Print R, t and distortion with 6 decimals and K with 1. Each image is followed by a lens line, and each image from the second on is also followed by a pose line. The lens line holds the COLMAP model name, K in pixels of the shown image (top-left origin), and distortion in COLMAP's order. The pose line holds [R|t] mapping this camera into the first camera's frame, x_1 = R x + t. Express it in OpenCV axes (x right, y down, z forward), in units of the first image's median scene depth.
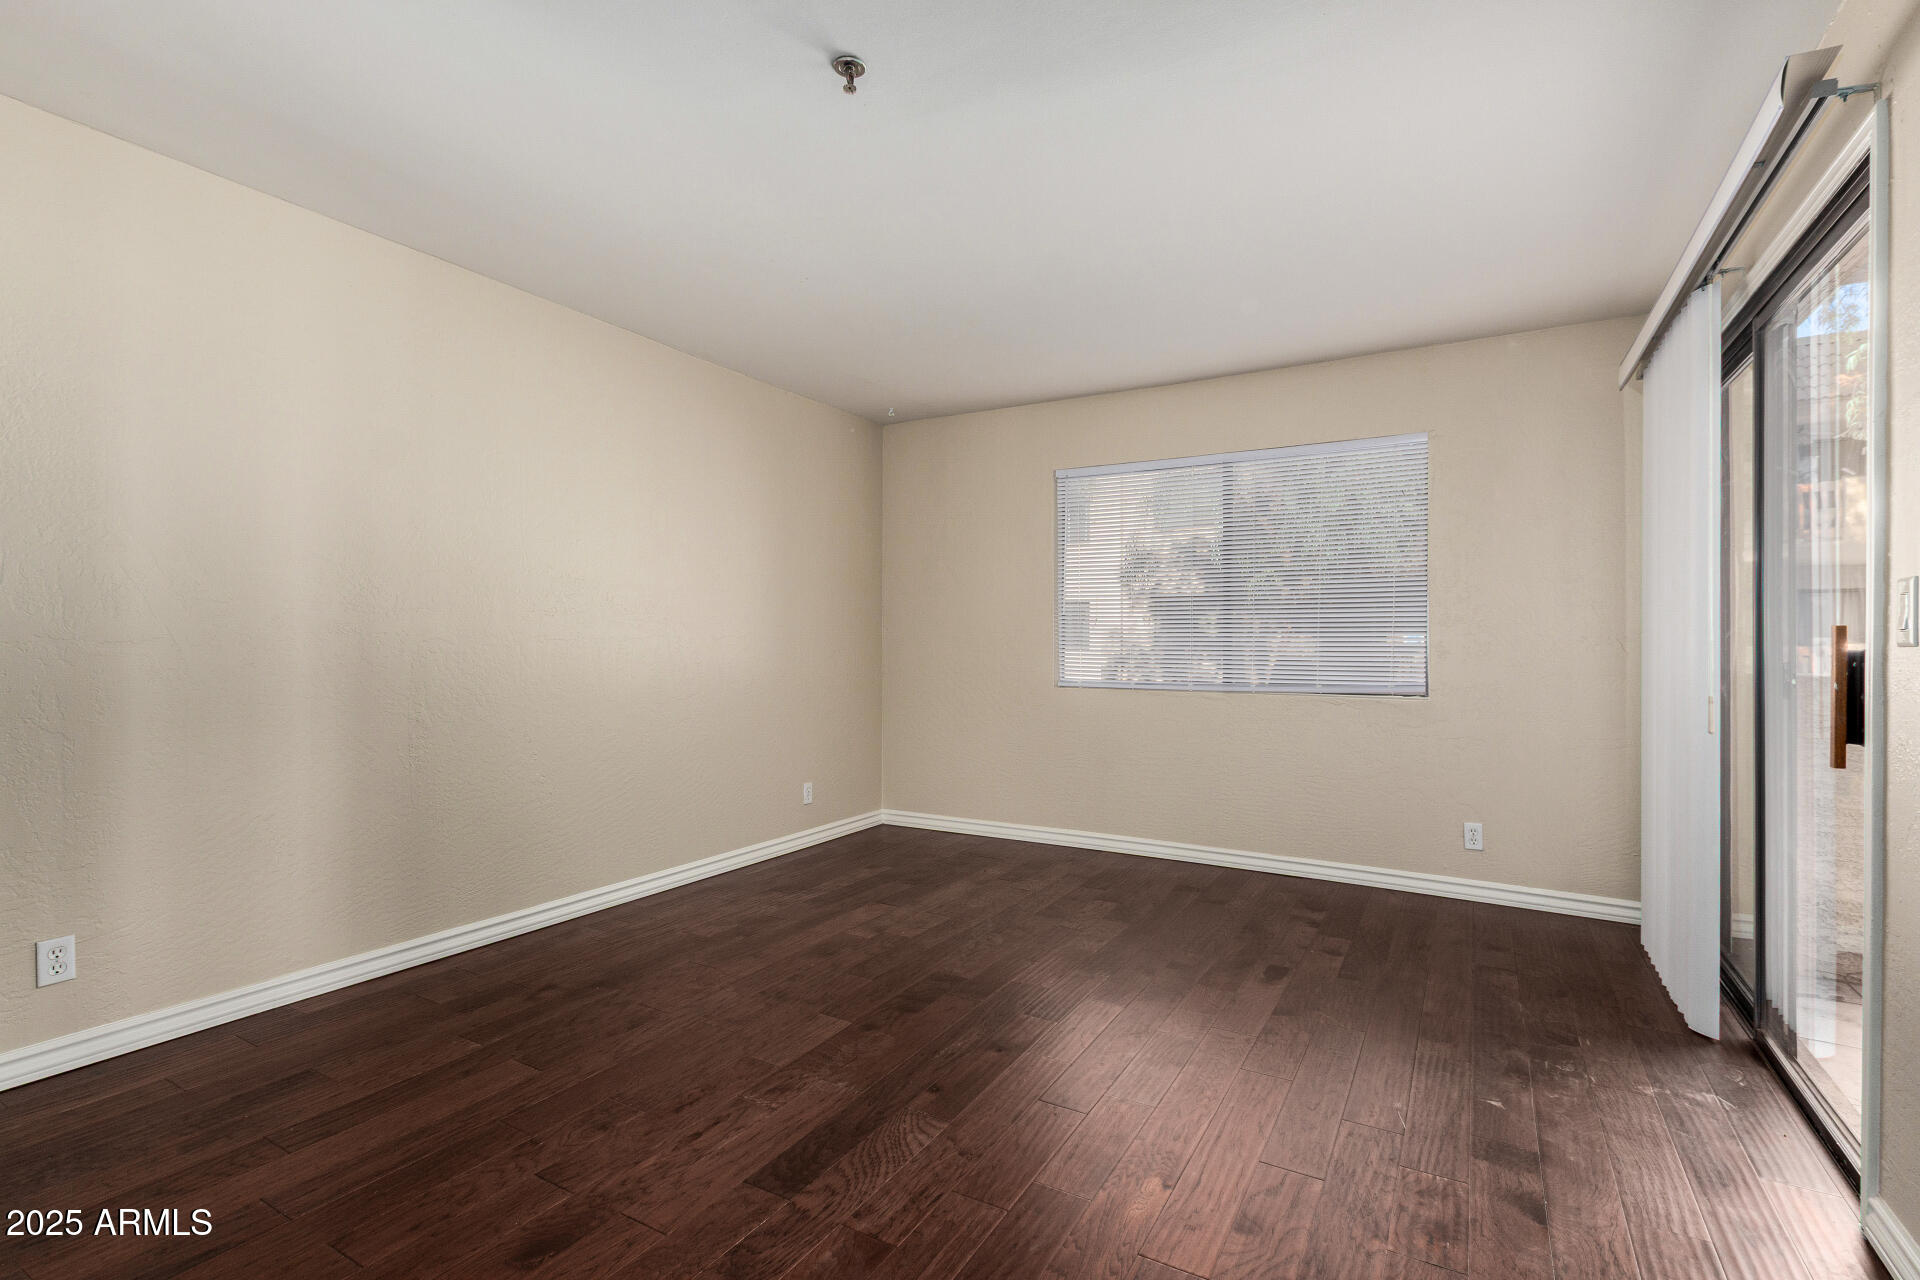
lens RADIAL K [[887.4, 0, 962.1], [0, 887.4, 640.8], [0, 0, 1]] dist [0.004157, -0.000116]
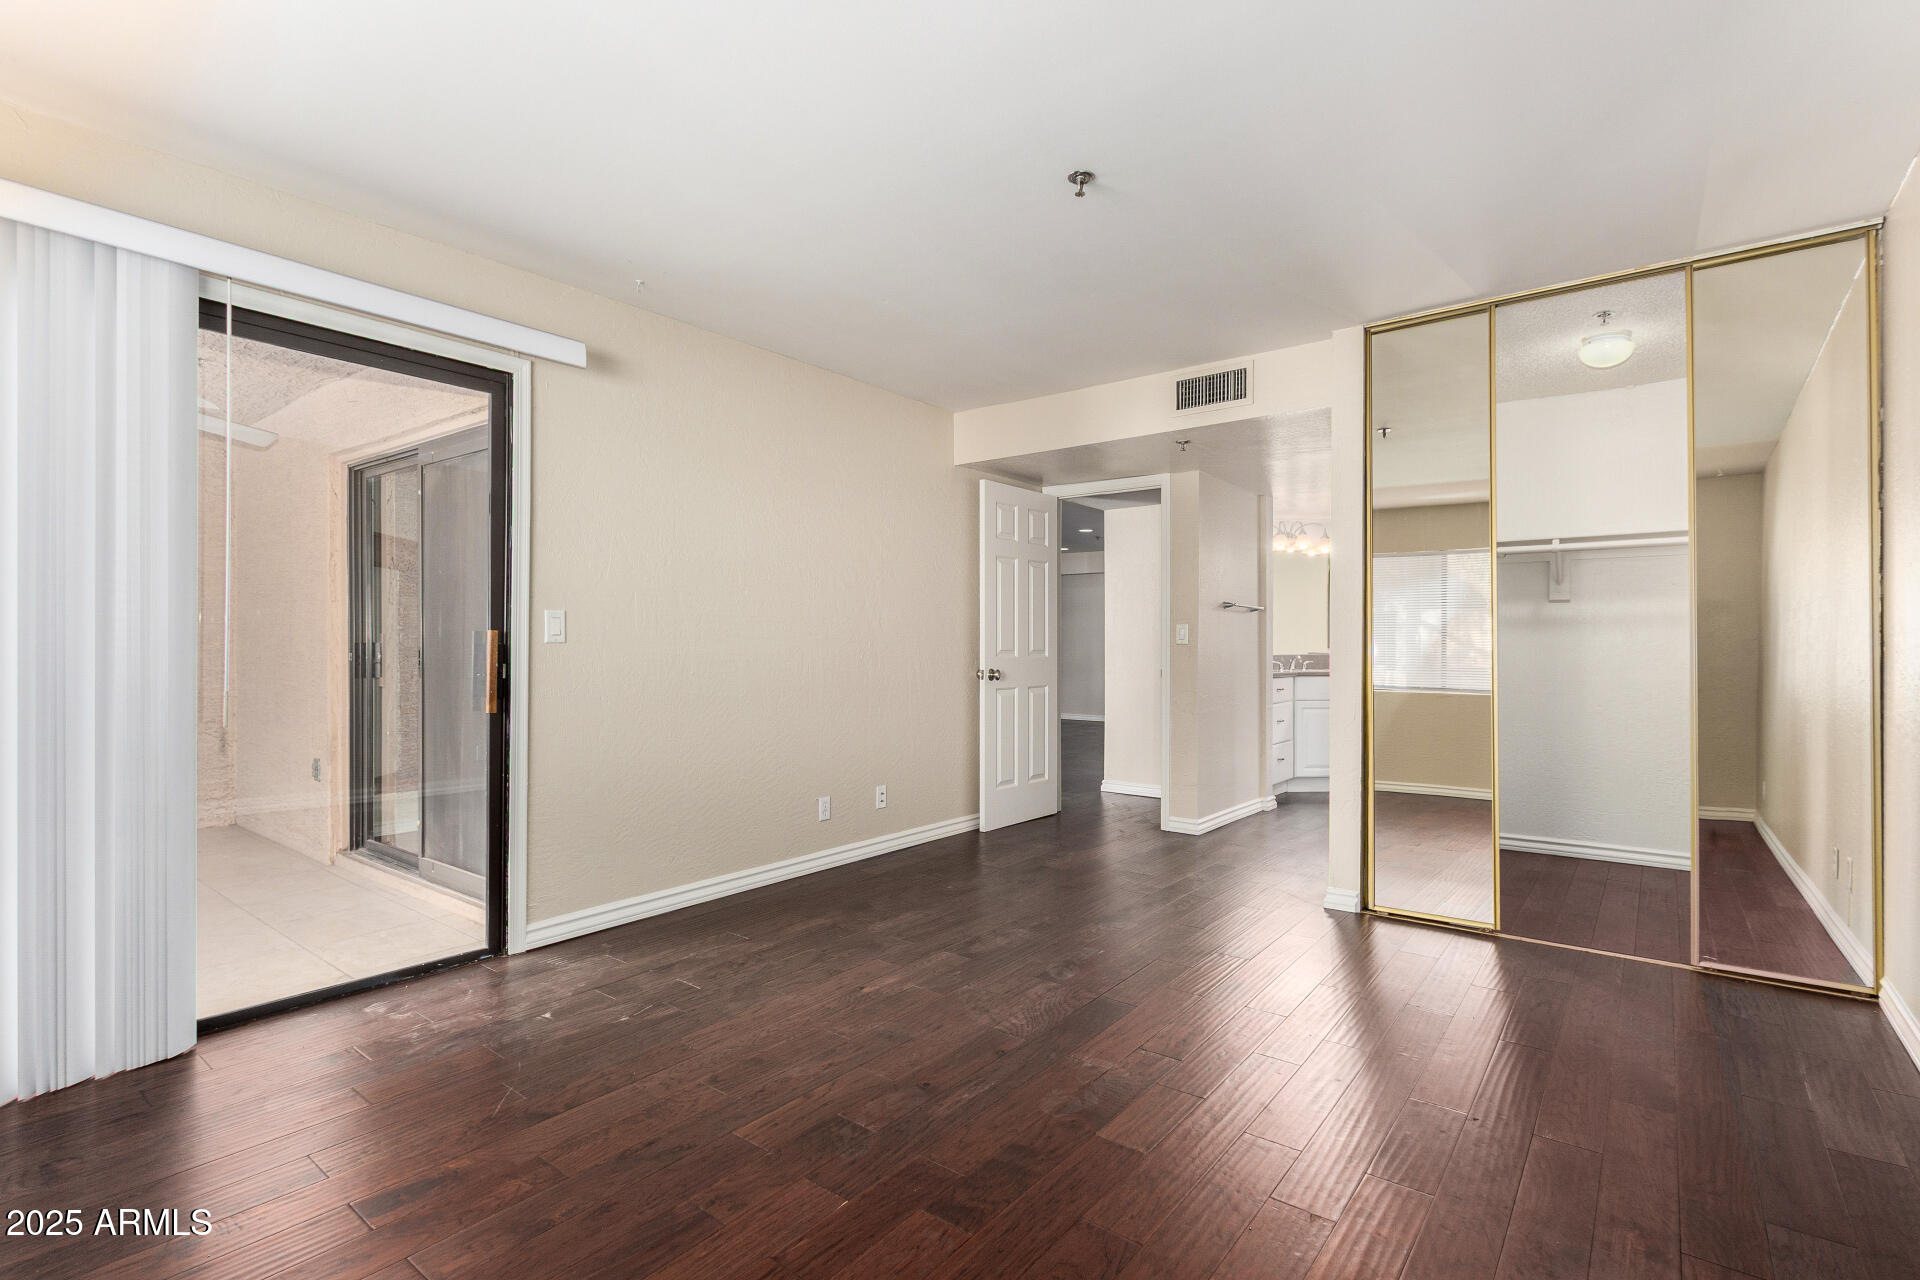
lens RADIAL K [[887.4, 0, 967.2], [0, 887.4, 642.3], [0, 0, 1]] dist [0.004157, -0.000116]
pose [[-0.991441, -0.006705, 0.130384, -0.091287], [-0.007091, 0.999972, -0.002497, 0.000978], [-0.130364, -0.003400, -0.991460, 1.475137]]
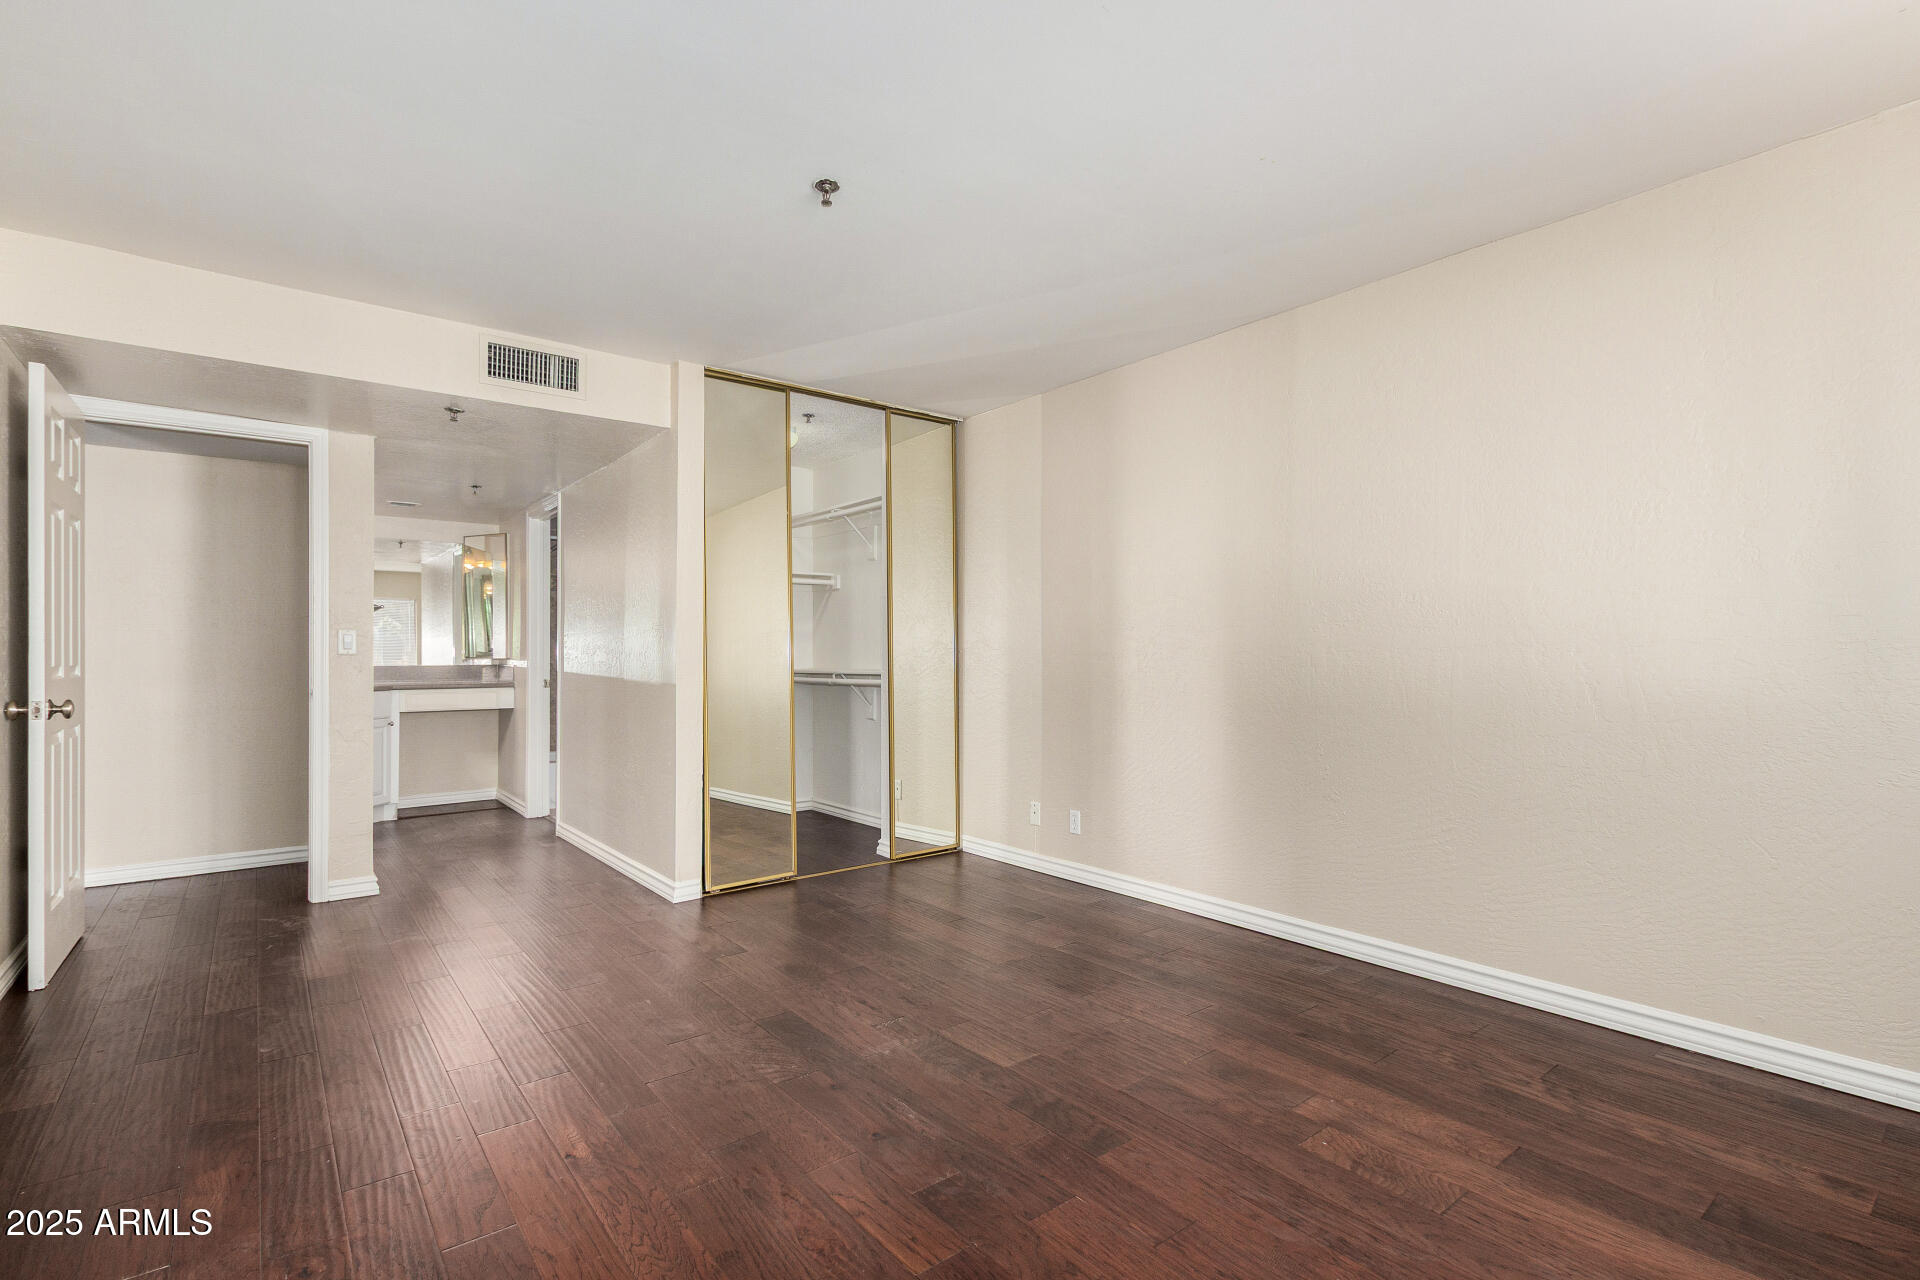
lens RADIAL K [[887.4, 0, 969.5], [0, 887.4, 648.6], [0, 0, 1]] dist [0.004157, -0.000116]
pose [[-0.361059, -0.011441, -0.932473, 0.618750], [0.001769, 0.999915, -0.012953, 0.007231], [0.932541, -0.006326, -0.361008, 1.071009]]
